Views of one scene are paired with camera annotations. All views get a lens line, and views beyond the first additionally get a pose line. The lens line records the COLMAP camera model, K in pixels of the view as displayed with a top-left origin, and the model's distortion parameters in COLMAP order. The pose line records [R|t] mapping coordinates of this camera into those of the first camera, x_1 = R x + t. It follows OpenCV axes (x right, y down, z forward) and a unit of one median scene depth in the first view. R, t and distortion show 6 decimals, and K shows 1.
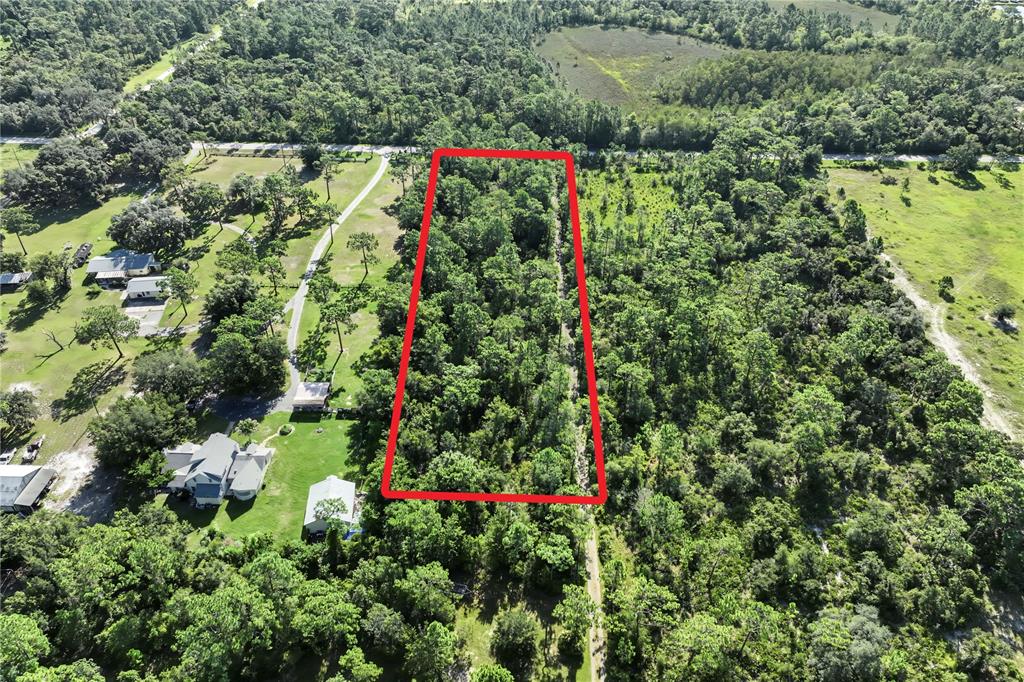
lens RADIAL K [[711.1, 0, 512.0], [0, 711.1, 341.0], [0, 0, 1]] dist [-0.009223, 0.025422]
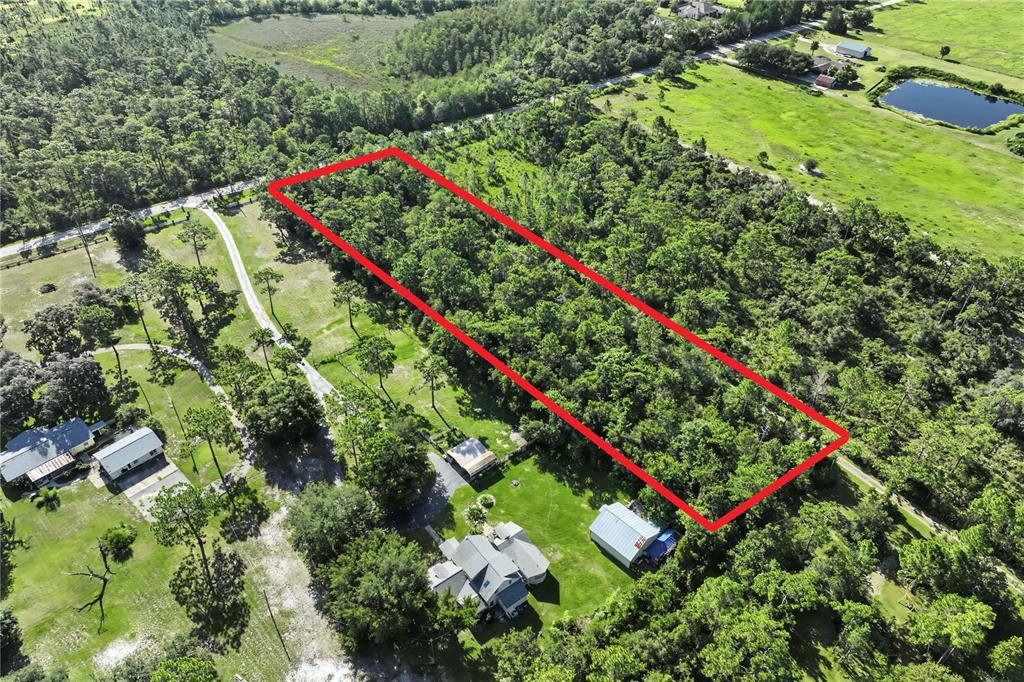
lens RADIAL K [[711.1, 0, 512.0], [0, 711.1, 341.0], [0, 0, 1]] dist [-0.009223, 0.025422]
pose [[0.774714, -0.395992, 0.492959, -0.440437], [0.381471, 0.914458, 0.135078, -0.110460], [-0.504280, 0.083403, 0.859503, 0.144972]]
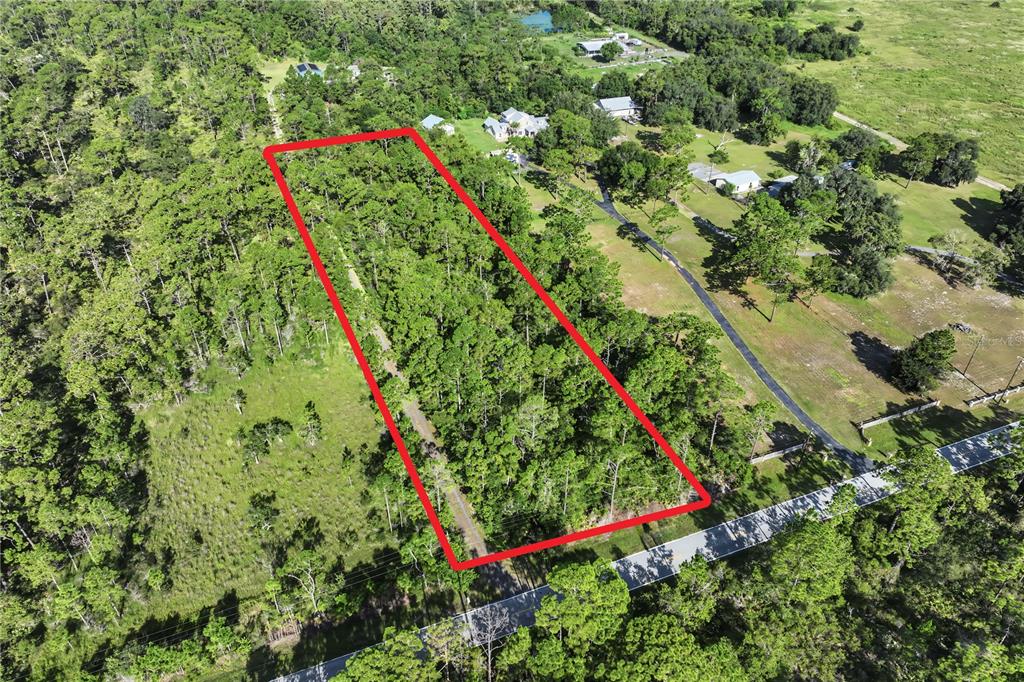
lens RADIAL K [[705.8, 0, 514.7], [0, 705.8, 363.0], [0, 0, 1]] dist [-0.008789, 0.019945]
pose [[-0.920988, 0.214360, -0.325317, 0.149617], [-0.254469, 0.301301, 0.918947, -0.724750], [0.295003, 0.929122, -0.222946, 1.174166]]
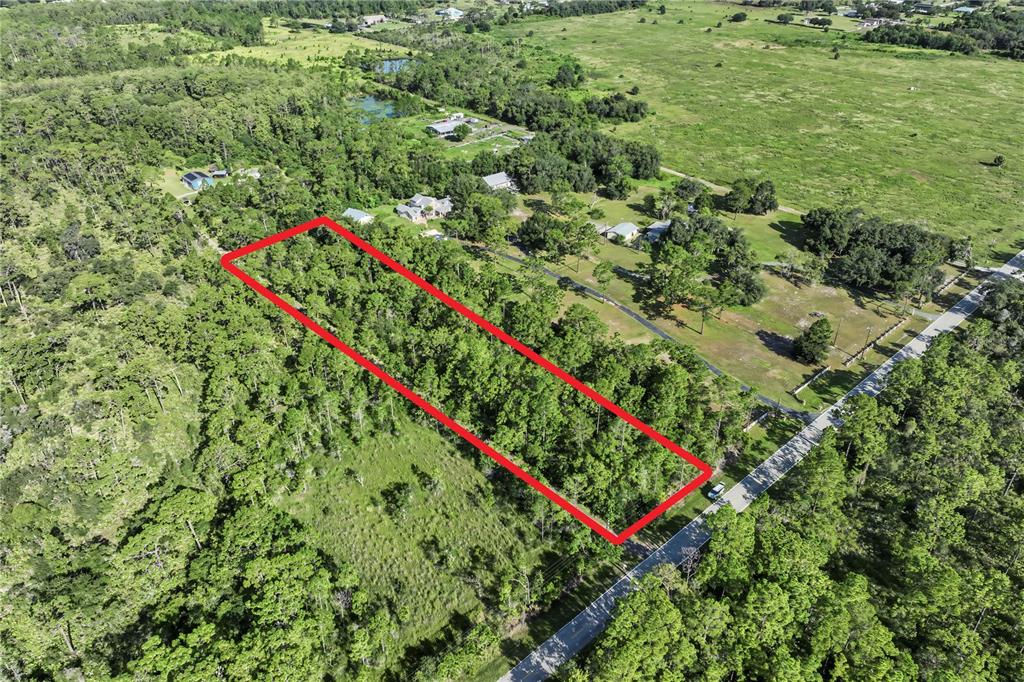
lens RADIAL K [[711.1, 0, 512.0], [0, 711.1, 341.0], [0, 0, 1]] dist [-0.009223, 0.025422]
pose [[-0.734417, 0.336052, -0.589661, 0.406121], [-0.427995, 0.444968, 0.786654, -0.791651], [0.526737, 0.830104, -0.182964, 1.110575]]
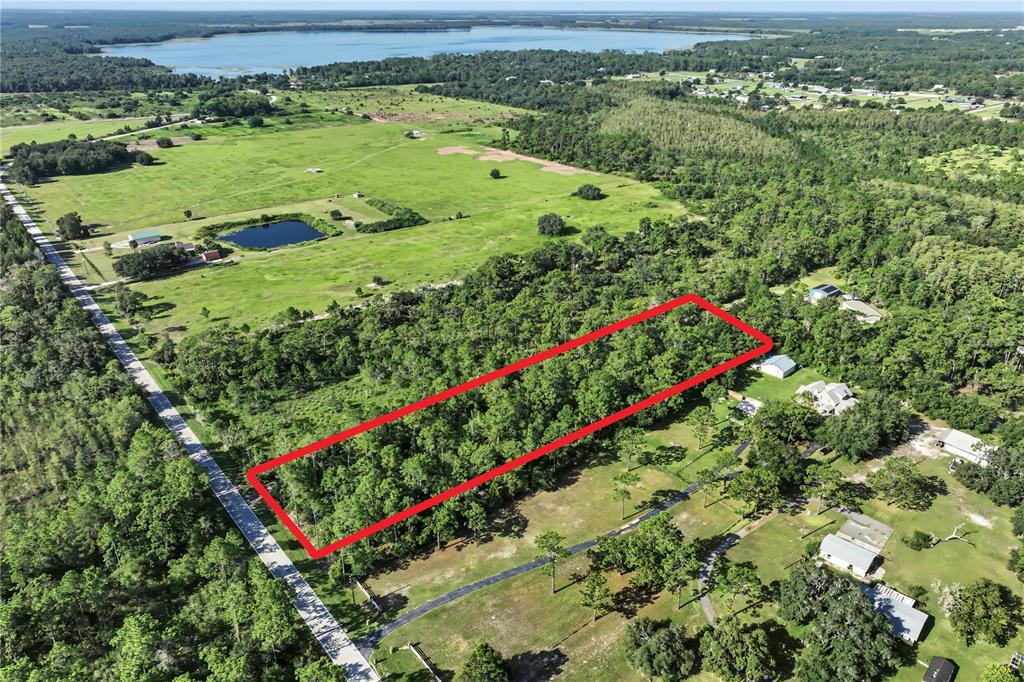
lens RADIAL K [[711.1, 0, 512.0], [0, 711.1, 341.0], [0, 0, 1]] dist [-0.009223, 0.025422]
pose [[-0.638639, -0.338023, 0.691289, -0.638676], [0.467432, 0.543209, 0.697447, -0.840025], [-0.611267, 0.768547, -0.188912, 1.034596]]
